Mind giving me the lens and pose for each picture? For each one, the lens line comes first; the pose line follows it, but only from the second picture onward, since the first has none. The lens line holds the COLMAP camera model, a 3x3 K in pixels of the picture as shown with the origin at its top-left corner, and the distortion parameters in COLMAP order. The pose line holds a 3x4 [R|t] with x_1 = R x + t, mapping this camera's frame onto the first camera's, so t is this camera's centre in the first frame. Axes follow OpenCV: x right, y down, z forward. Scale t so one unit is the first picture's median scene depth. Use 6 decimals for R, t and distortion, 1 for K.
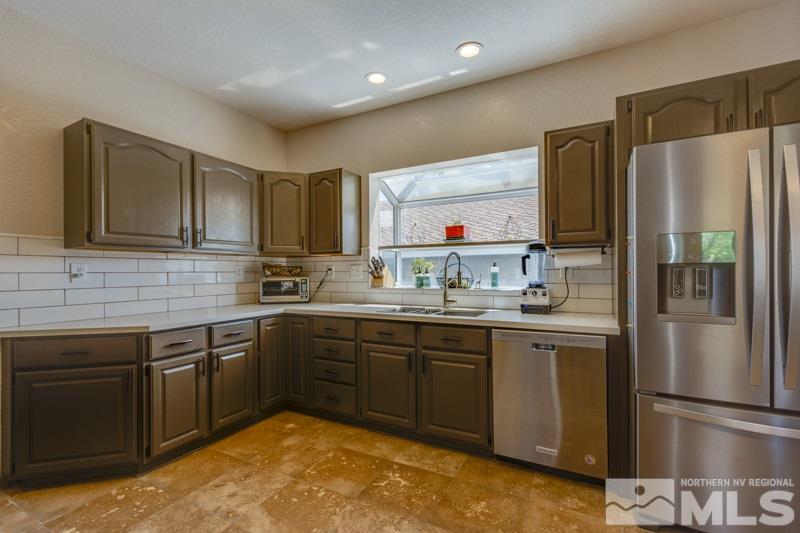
lens RADIAL K [[351.0, 0, 401.4], [0, 351.0, 270.2], [0, 0, 1]] dist [0.005510, -0.001394]
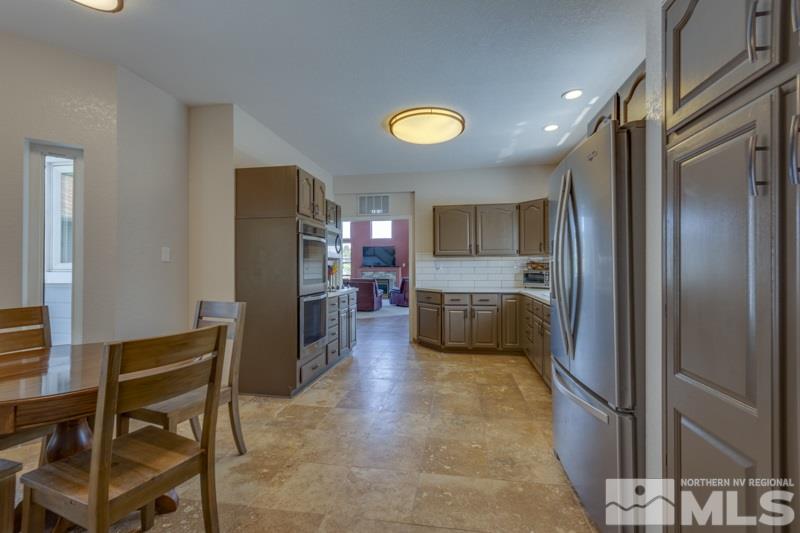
lens RADIAL K [[351.0, 0, 401.8], [0, 351.0, 263.8], [0, 0, 1]] dist [0.005510, -0.001394]
pose [[0.315861, -0.005702, -0.948788, 1.233215], [0.007191, 0.999968, -0.003616, -0.008781], [0.948778, -0.005681, 0.315892, -0.001851]]
